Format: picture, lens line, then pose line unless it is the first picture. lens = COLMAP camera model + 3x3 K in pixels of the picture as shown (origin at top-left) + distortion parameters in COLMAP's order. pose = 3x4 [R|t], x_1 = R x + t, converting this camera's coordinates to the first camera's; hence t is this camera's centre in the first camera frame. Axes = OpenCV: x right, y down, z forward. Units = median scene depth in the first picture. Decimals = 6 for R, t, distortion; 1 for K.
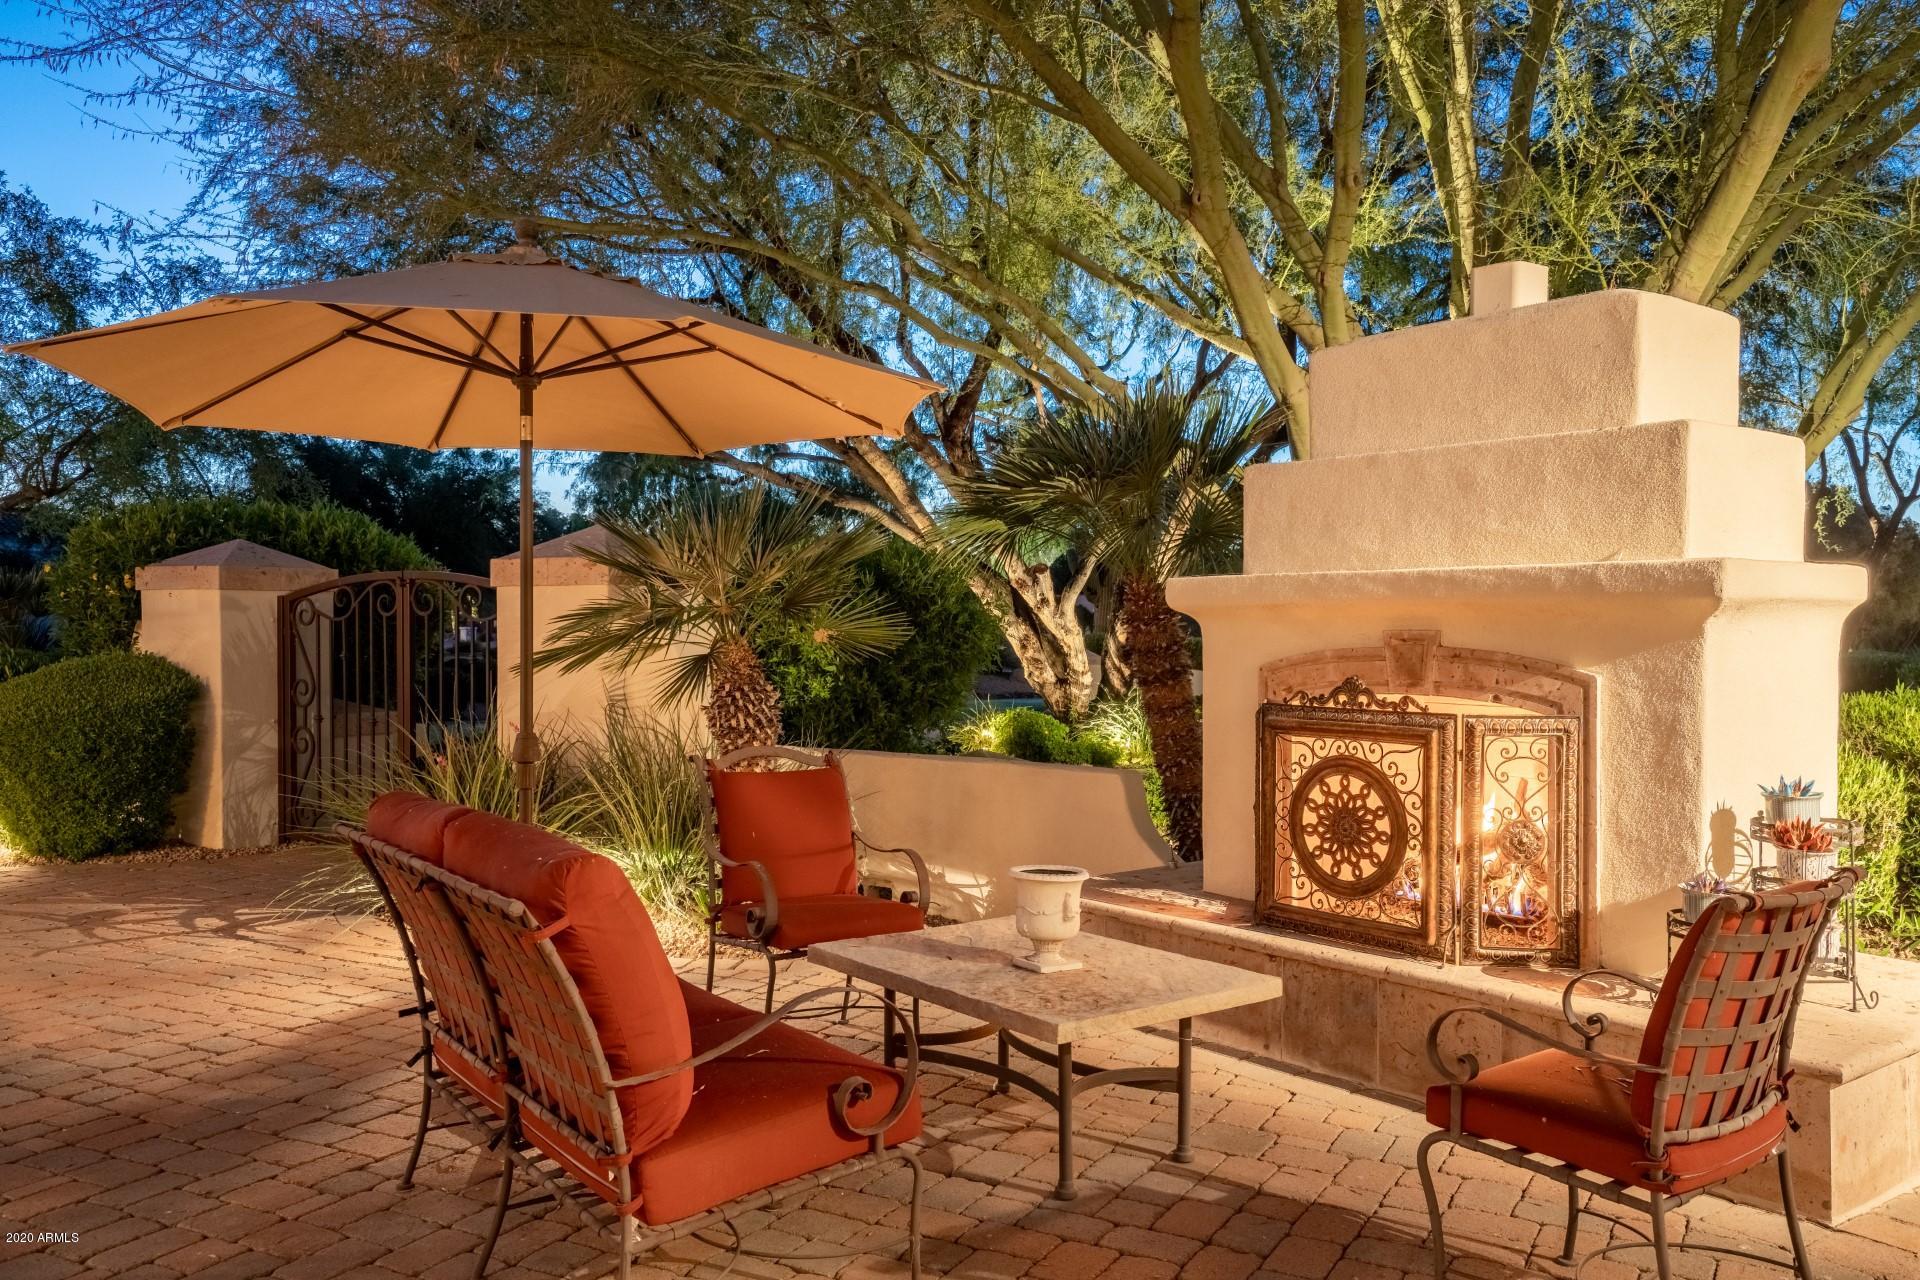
lens RADIAL K [[1431.9, 0, 964.0], [0, 1431.9, 640.4], [0, 0, 1]] dist [0.003659, 0.000719]
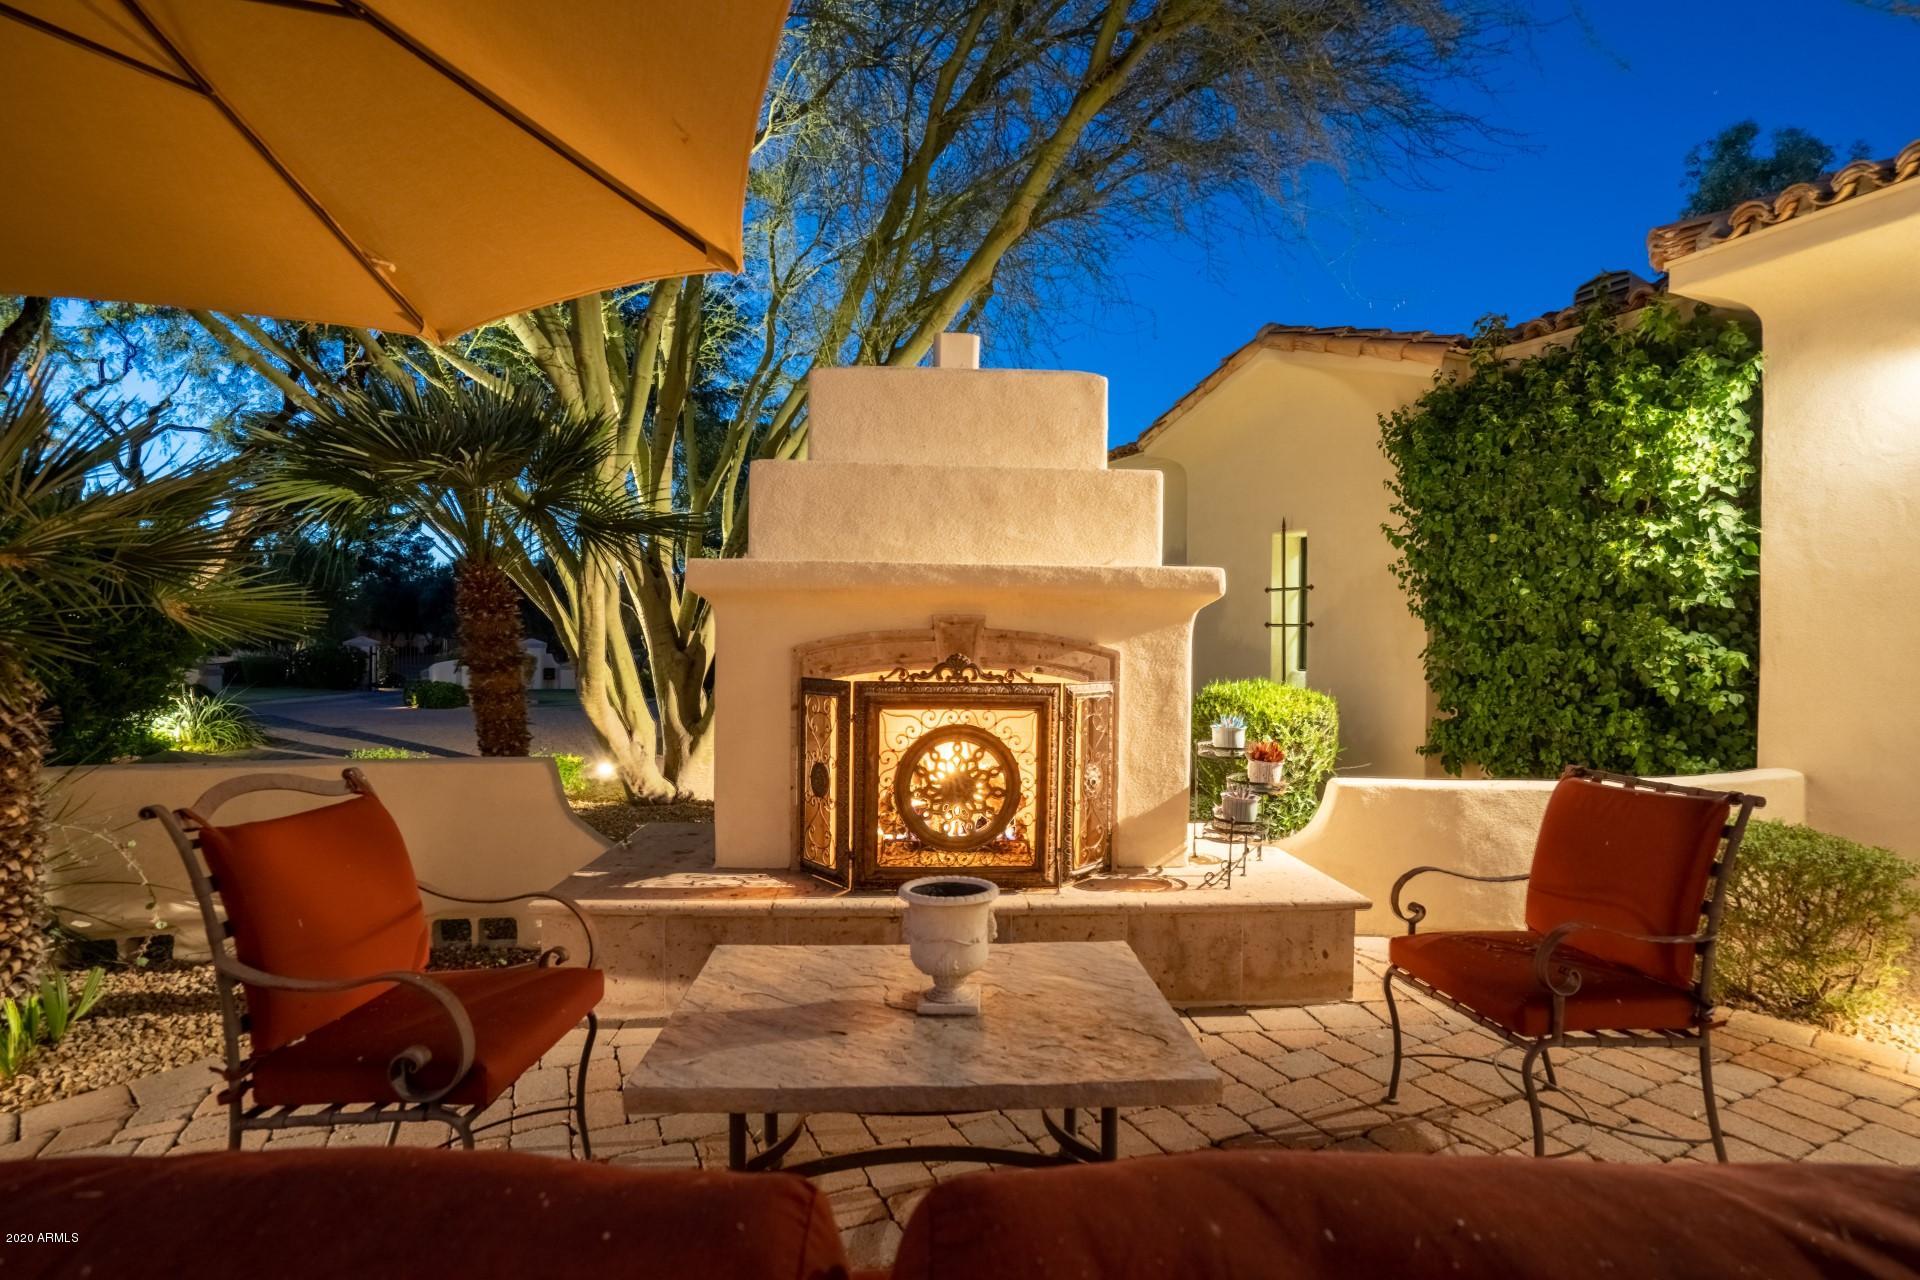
lens RADIAL K [[897.6, 0, 958.7], [0, 897.6, 644.0], [0, 0, 1]] dist [-0.058058, 0.022793]
pose [[0.577991, -0.002194, 0.816040, -0.307991], [-0.001916, 0.999990, 0.004046, 0.014670], [-0.816041, -0.003902, 0.577981, 0.597431]]
